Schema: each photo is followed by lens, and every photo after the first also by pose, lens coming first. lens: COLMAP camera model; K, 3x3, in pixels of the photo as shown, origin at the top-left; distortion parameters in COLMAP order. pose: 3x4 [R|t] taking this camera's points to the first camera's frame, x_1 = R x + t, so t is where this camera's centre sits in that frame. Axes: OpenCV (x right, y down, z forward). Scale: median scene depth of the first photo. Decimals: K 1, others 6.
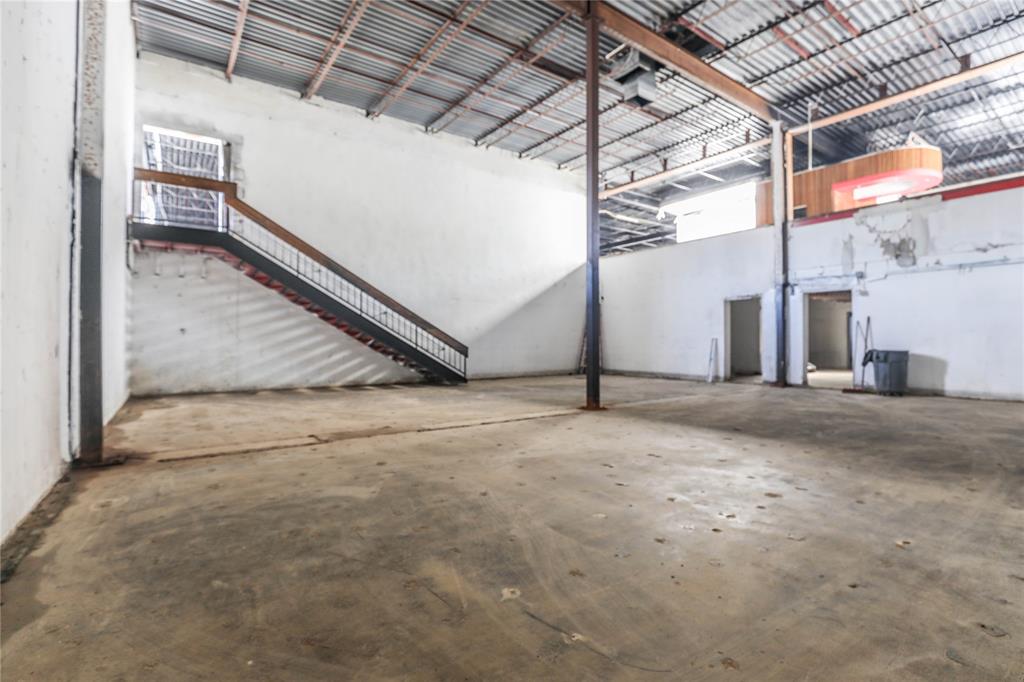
lens RADIAL K [[477.0, 0, 512.0], [0, 477.0, 341.0], [0, 0, 1]] dist [-0.001488, -0.000256]
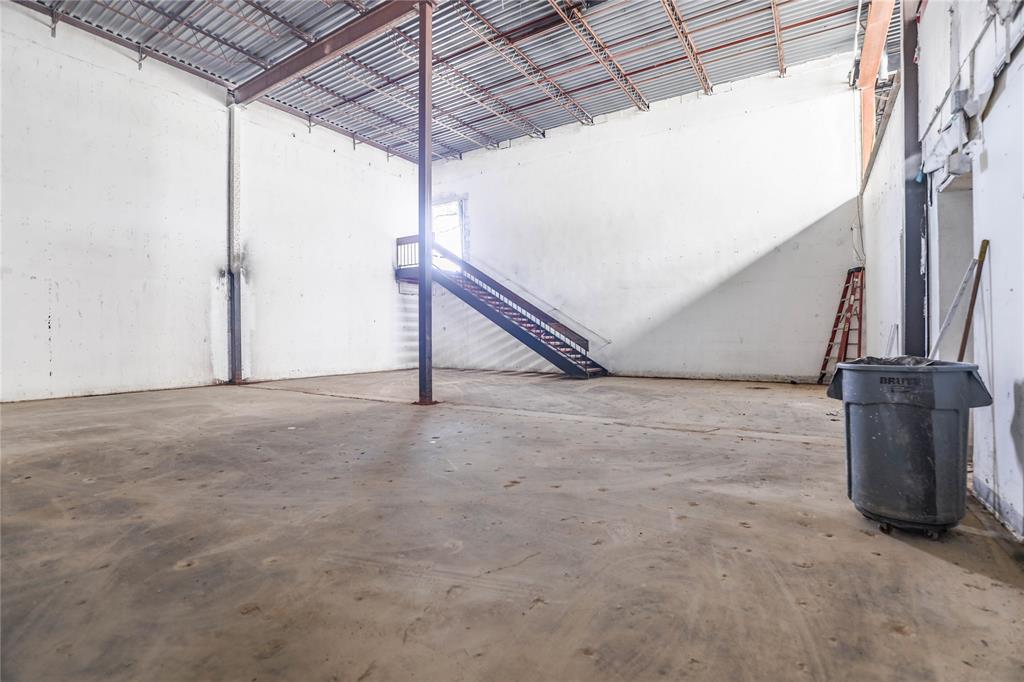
lens RADIAL K [[477.0, 0, 512.0], [0, 477.0, 341.0], [0, 0, 1]] dist [-0.001488, -0.000256]
pose [[0.361963, 0.012236, -0.932112, 0.770381], [0.007140, 0.999848, 0.015898, -0.002980], [0.932165, -0.012410, 0.361821, 0.548514]]
